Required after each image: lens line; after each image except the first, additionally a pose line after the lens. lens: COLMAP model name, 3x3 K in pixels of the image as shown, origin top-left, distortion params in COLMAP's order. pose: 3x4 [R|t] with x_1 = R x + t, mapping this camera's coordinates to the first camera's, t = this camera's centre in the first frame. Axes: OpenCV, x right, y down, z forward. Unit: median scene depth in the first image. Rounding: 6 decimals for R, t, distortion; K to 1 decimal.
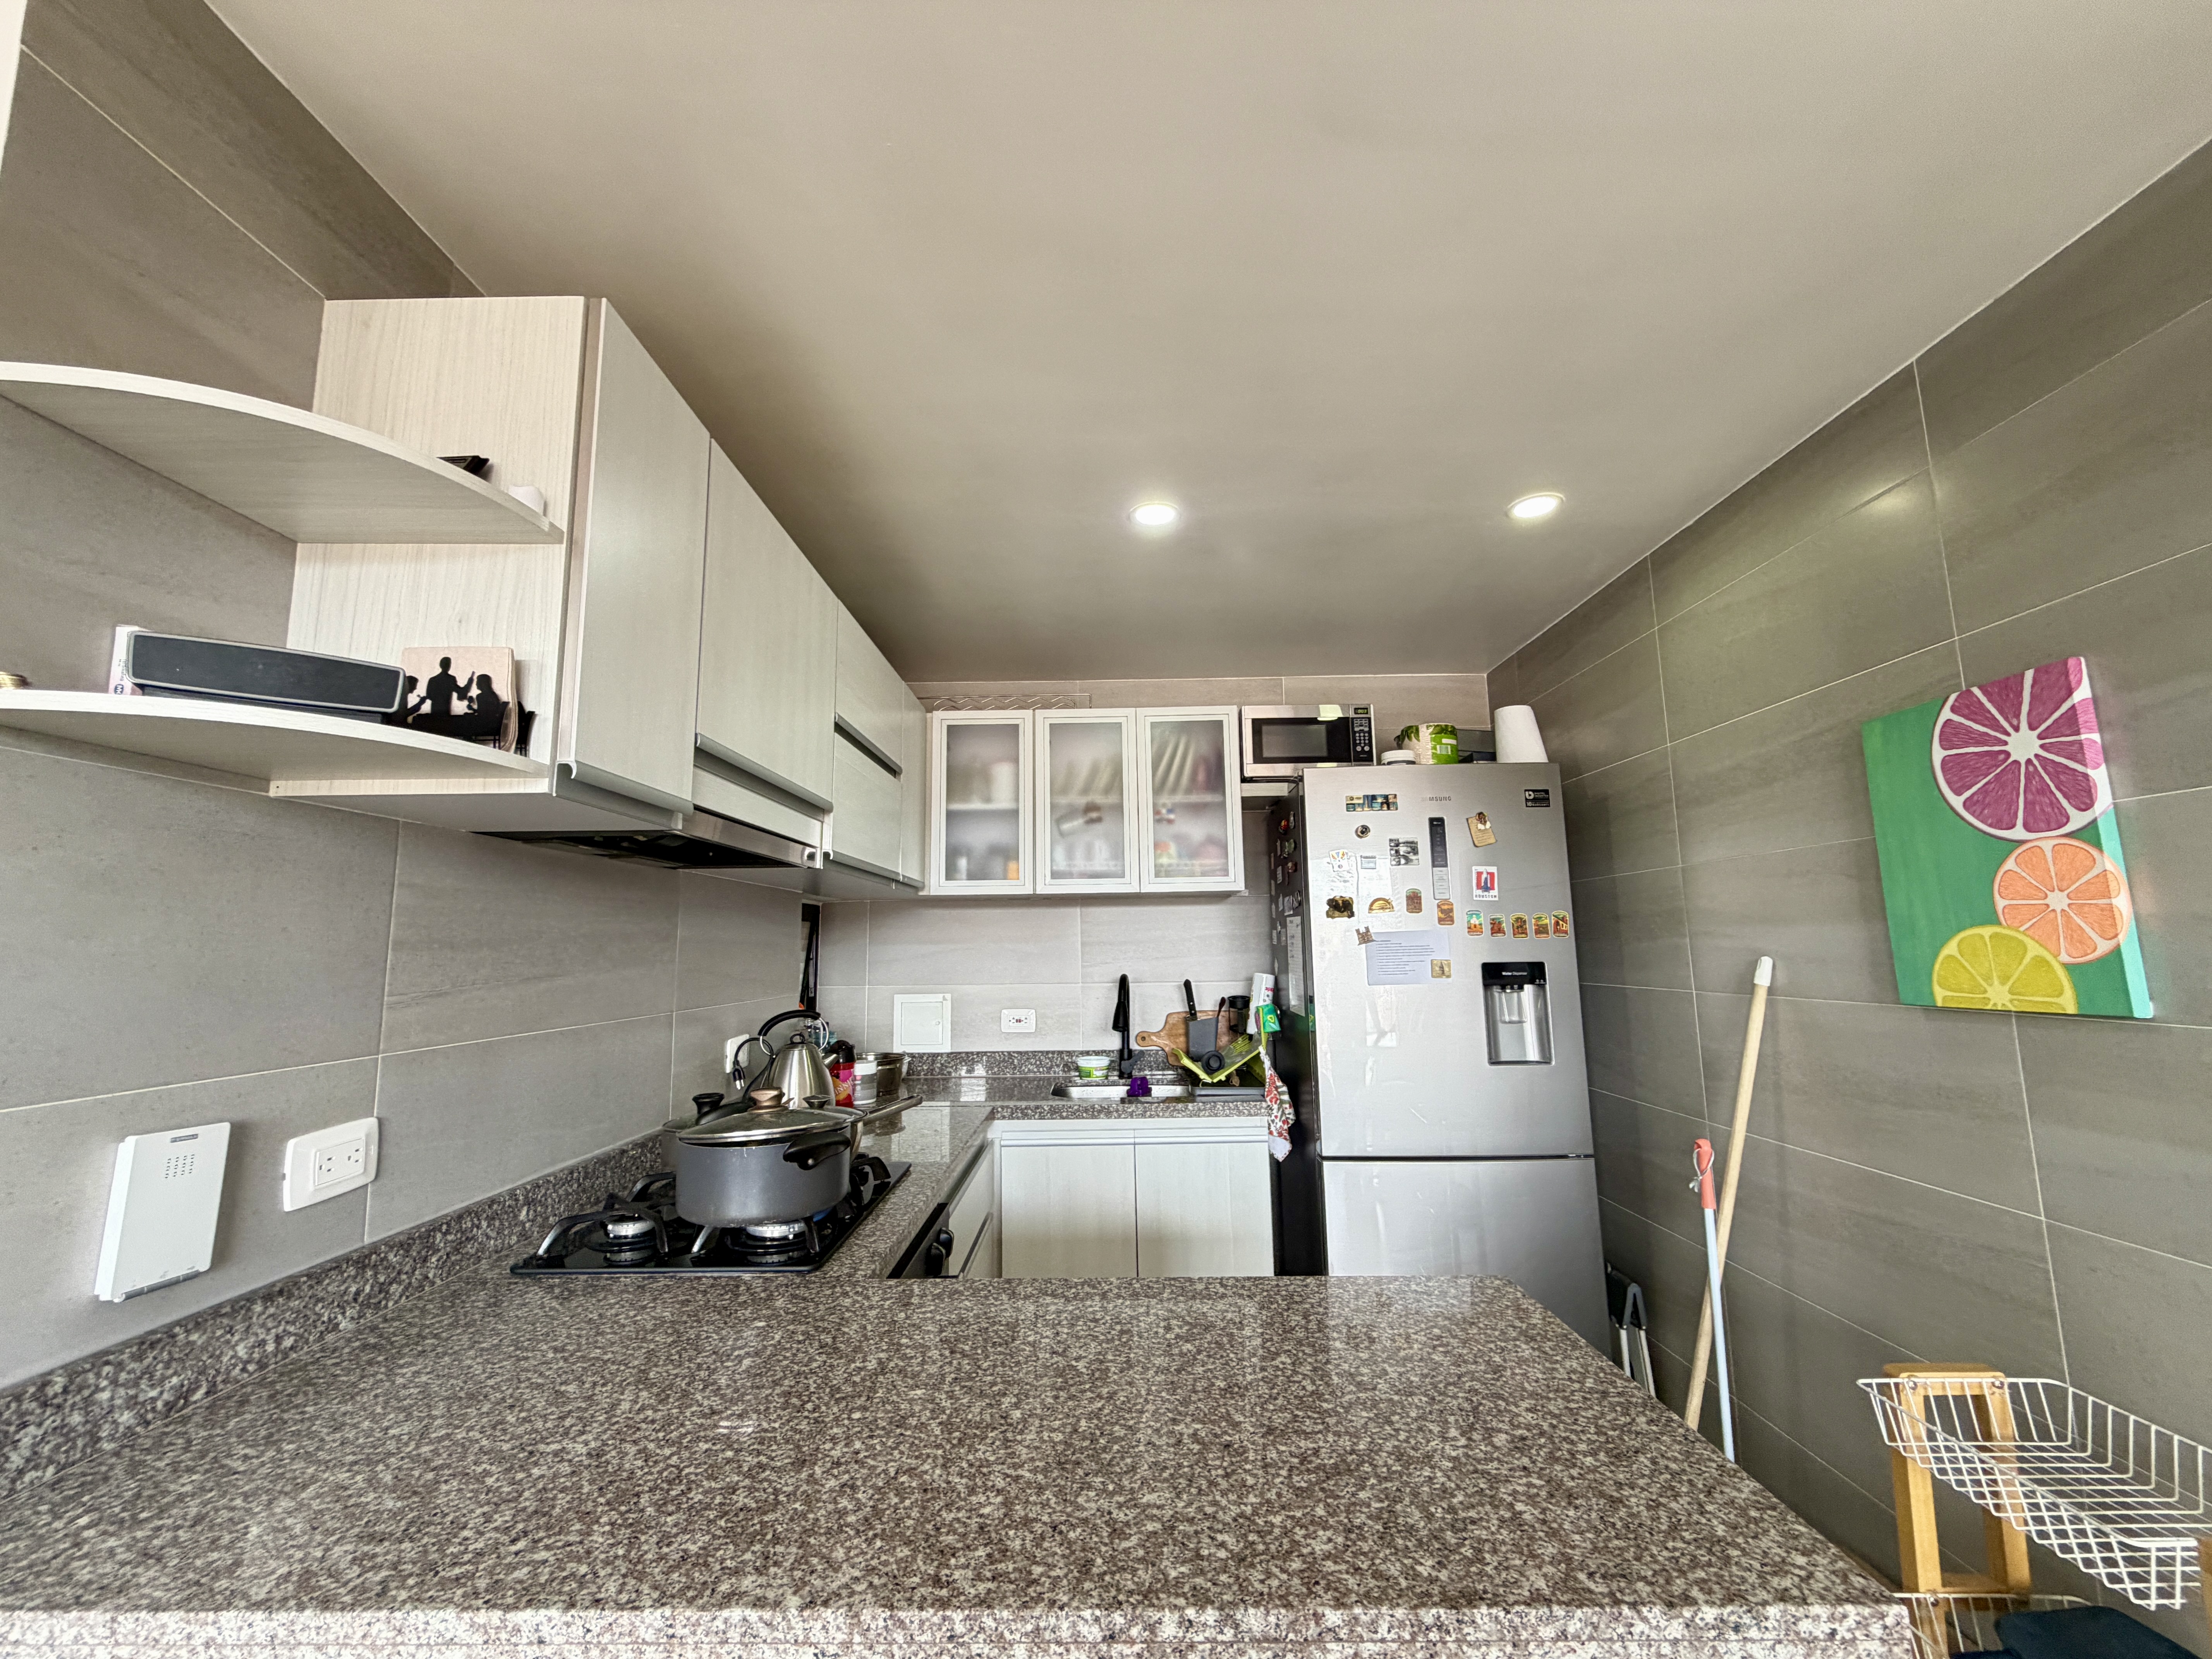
lens RADIAL K [[881.3, 0, 1100.7], [0, 881.3, 832.0], [0, 0, 1]] dist [-0.000253, -0.000421]
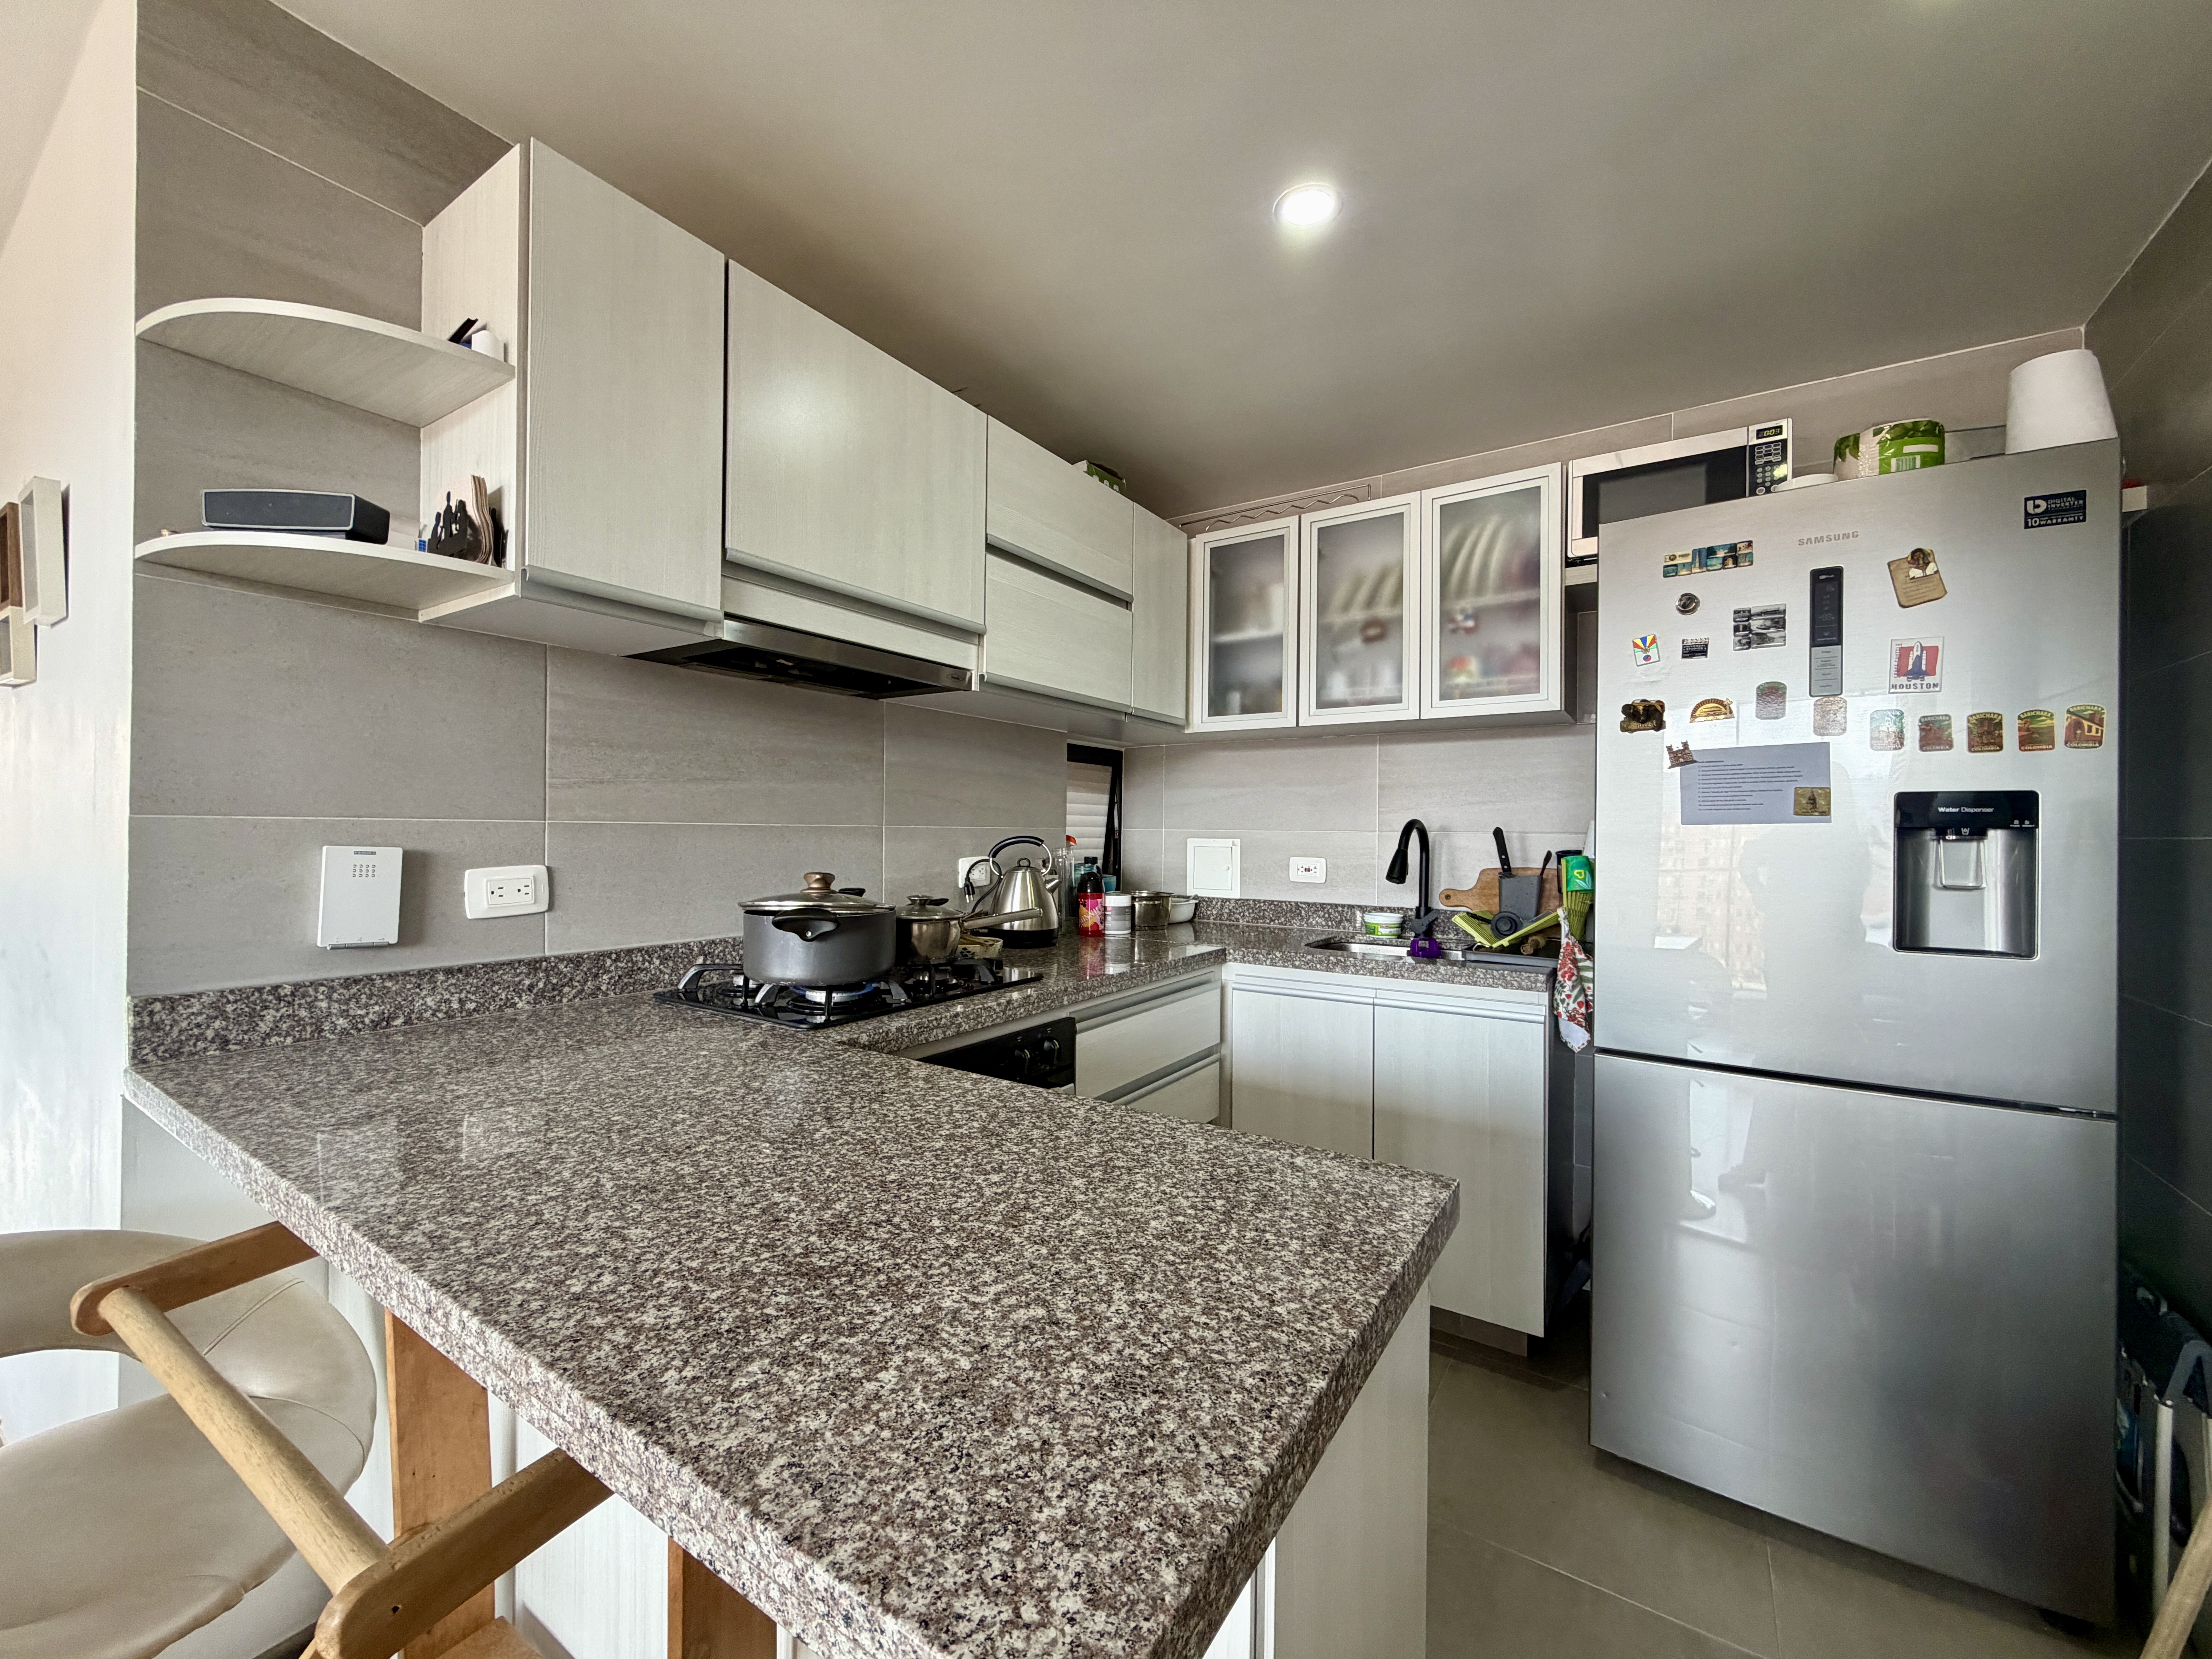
lens RADIAL K [[881.3, 0, 1100.7], [0, 881.3, 832.0], [0, 0, 1]] dist [-0.000253, -0.000421]
pose [[0.839284, 0.022838, -0.543213, 0.547639], [0.049651, 0.991723, 0.118407, 0.134922], [0.541421, -0.126348, 0.831204, 0.299838]]
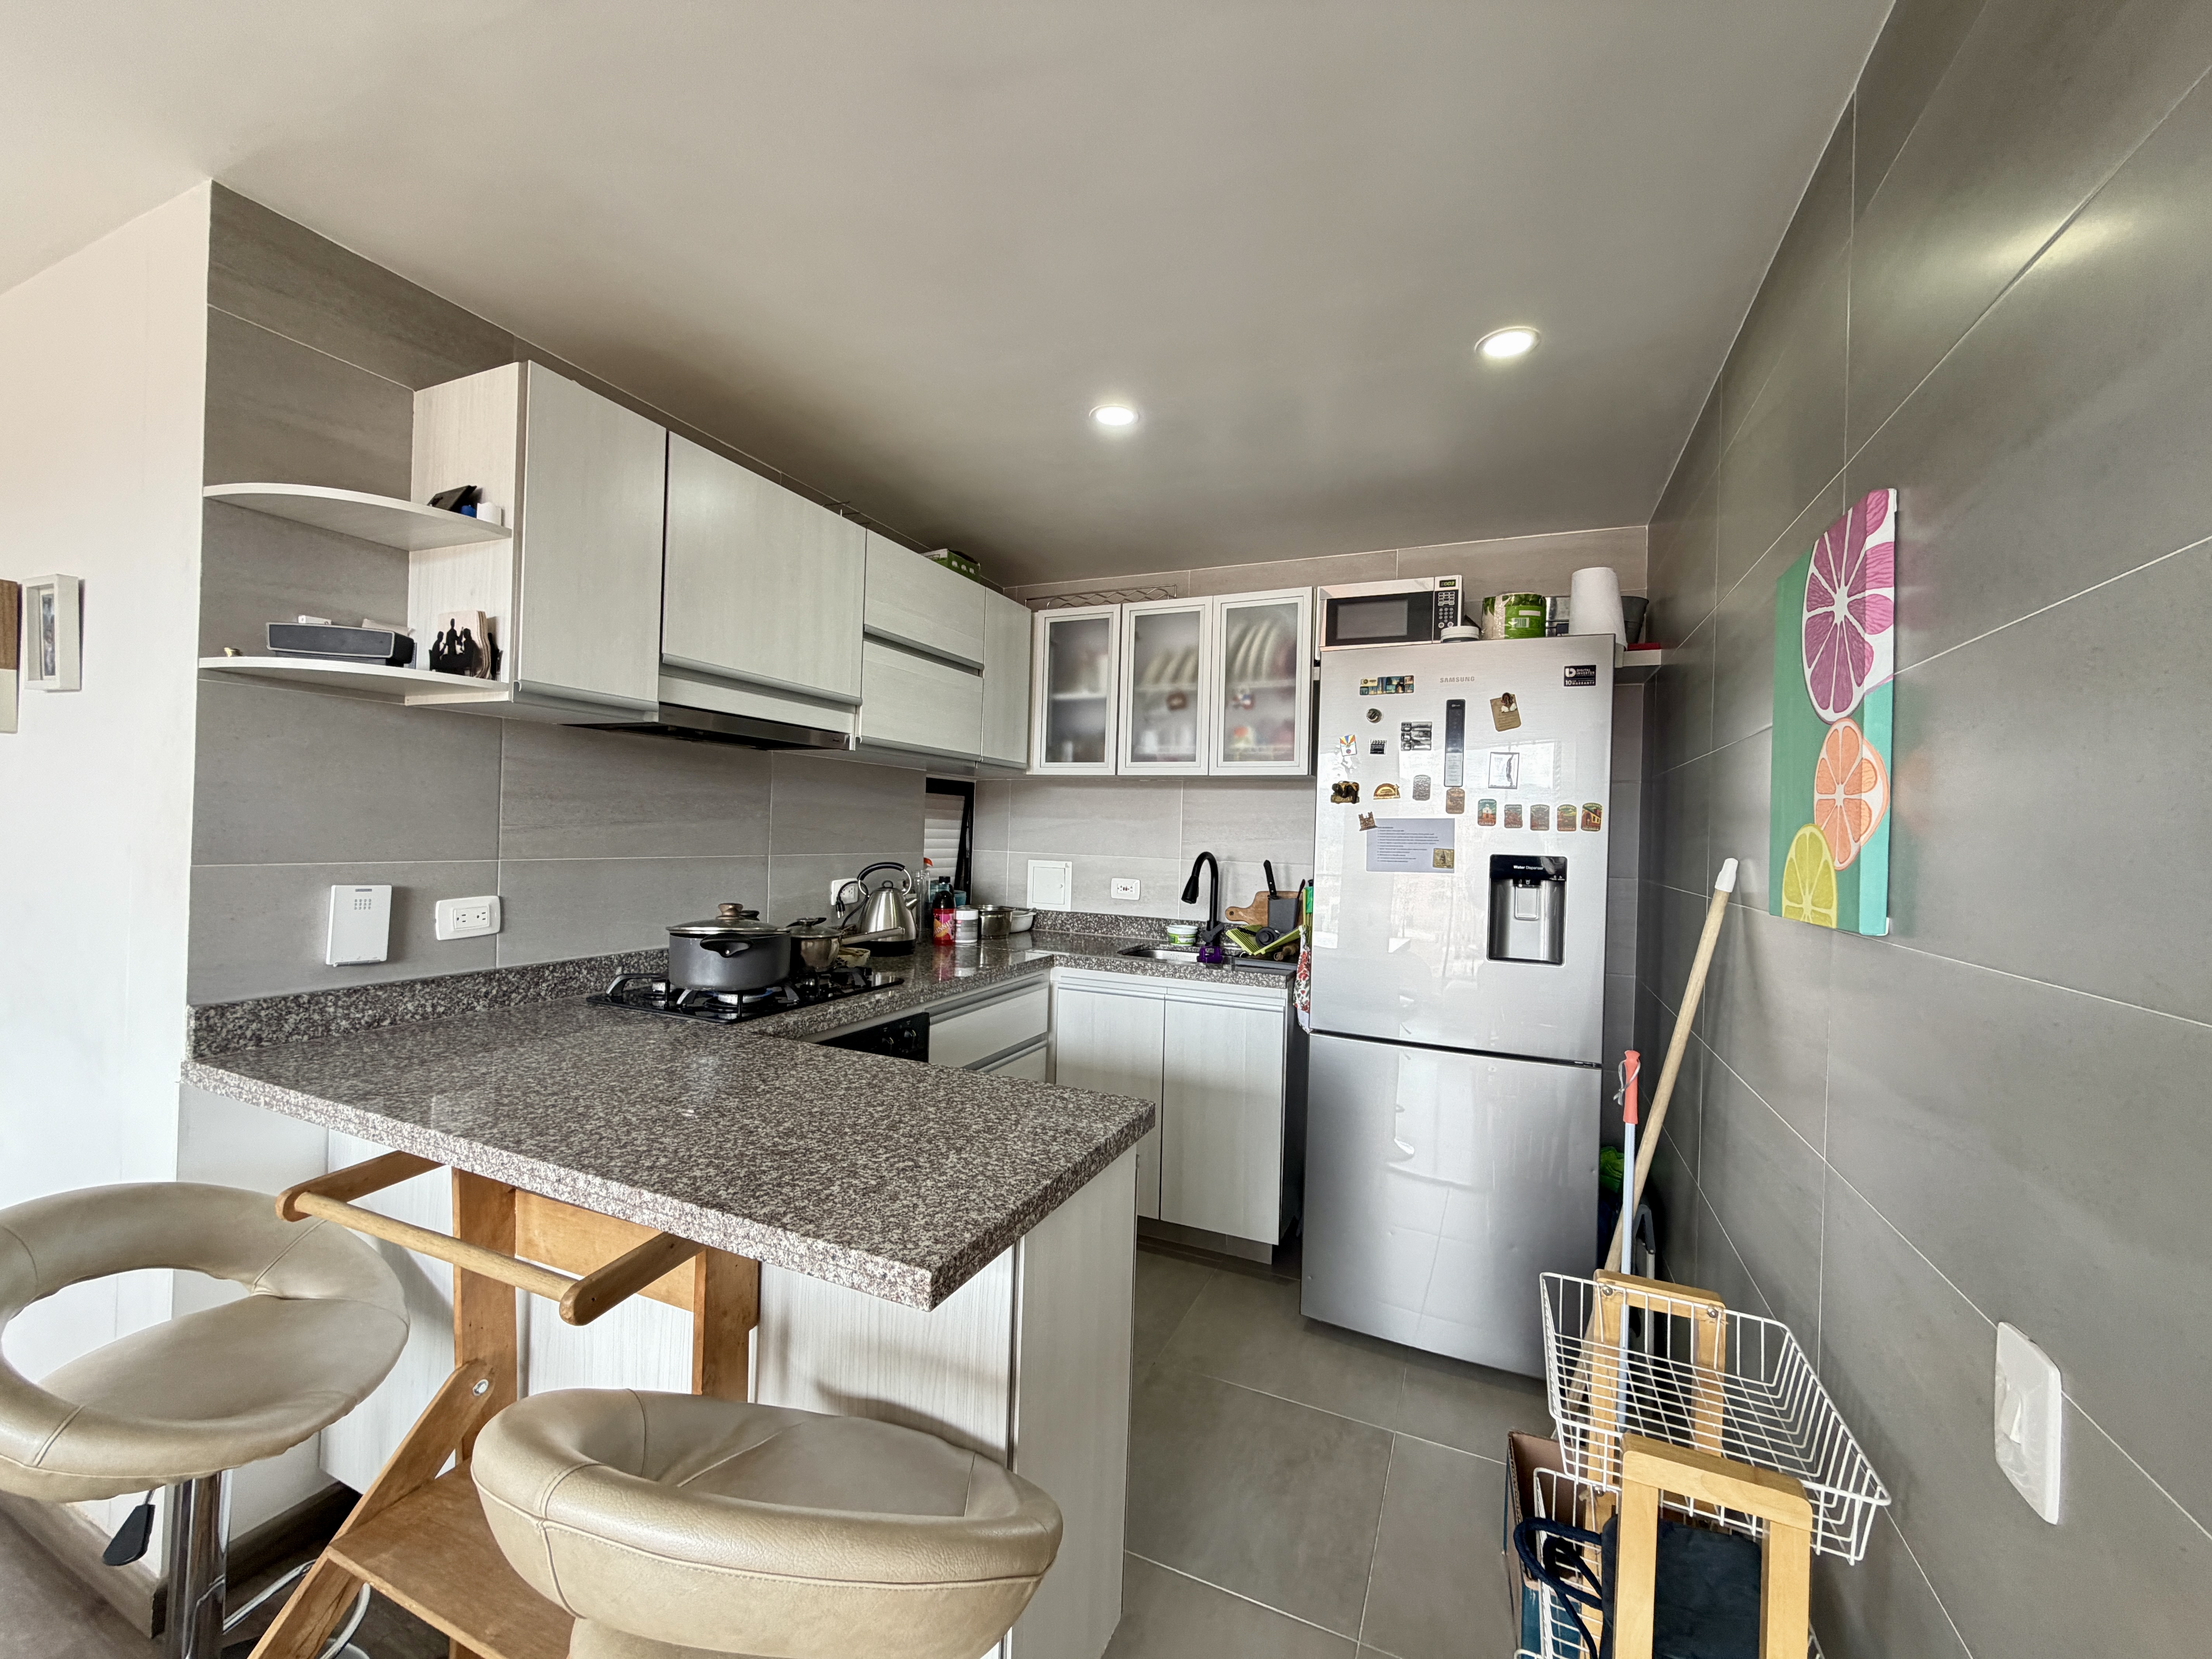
lens RADIAL K [[881.3, 0, 1100.7], [0, 881.3, 832.0], [0, 0, 1]] dist [-0.000253, -0.000421]
pose [[0.915393, 0.042437, -0.400318, 0.784996], [0.009998, 0.991725, 0.127994, -0.001208], [0.402437, -0.121168, 0.907393, -0.042440]]
